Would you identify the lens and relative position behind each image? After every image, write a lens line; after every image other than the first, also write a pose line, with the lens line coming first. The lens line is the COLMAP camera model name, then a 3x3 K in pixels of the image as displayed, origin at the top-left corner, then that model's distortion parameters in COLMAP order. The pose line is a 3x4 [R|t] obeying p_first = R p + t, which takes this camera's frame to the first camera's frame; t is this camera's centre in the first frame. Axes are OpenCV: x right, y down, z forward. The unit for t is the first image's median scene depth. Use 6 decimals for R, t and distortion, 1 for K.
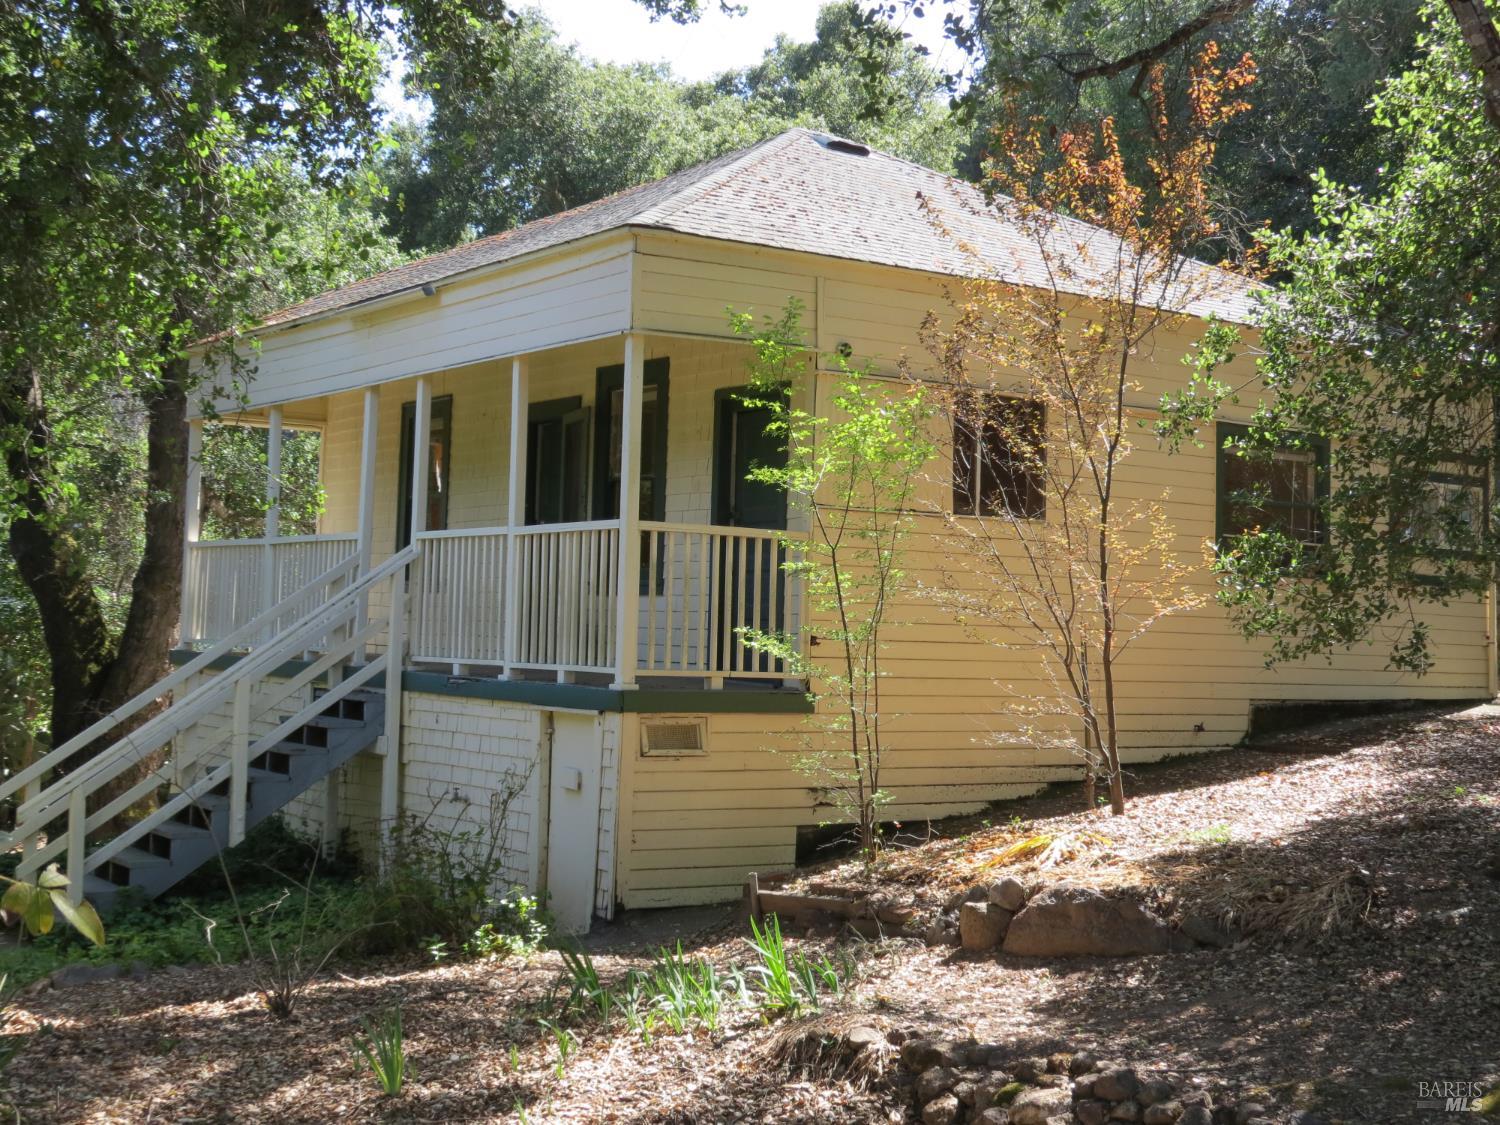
lens RADIAL K [[1996.7, 0, 751.8], [0, 1996.7, 562.2], [0, 0, 1]] dist [-0.048649, 0.000000]
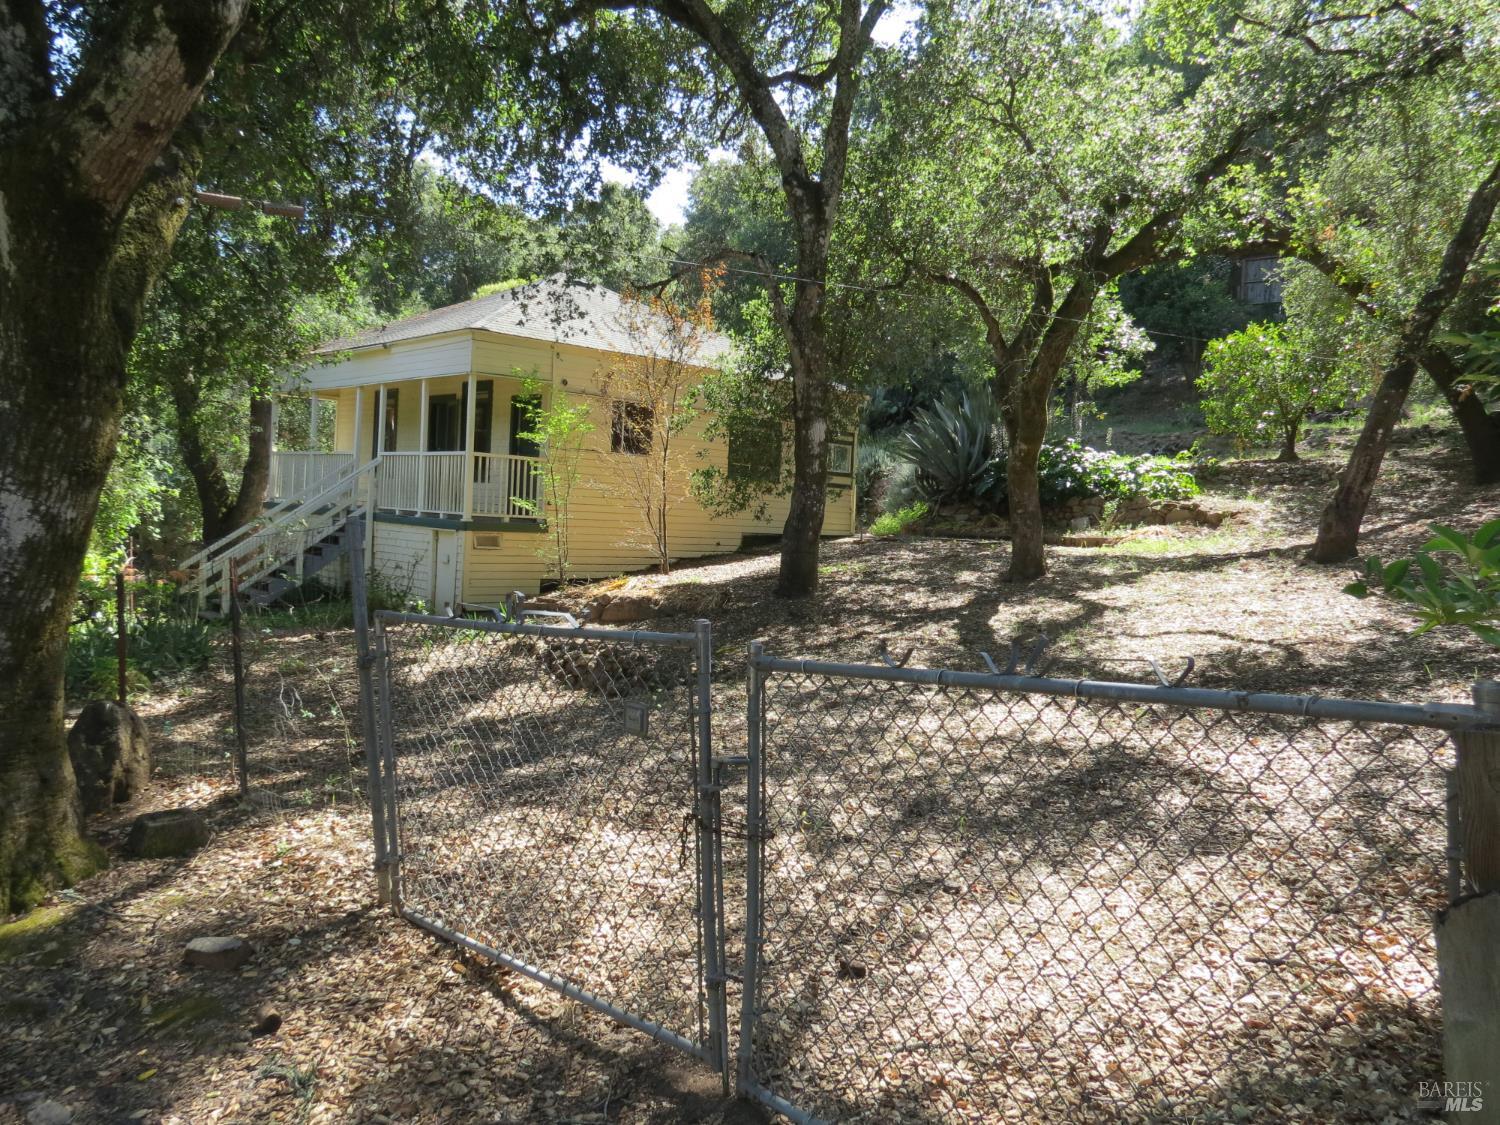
lens RADIAL K [[1067.9, 0, 743.7], [0, 1067.9, 560.5], [0, 0, 1]] dist [-0.013310, -0.000759]
pose [[0.988284, 0.015547, 0.151835, 0.069535], [-0.028966, 0.995825, 0.086569, -0.010579], [-0.149856, -0.089952, 0.984607, -0.320222]]
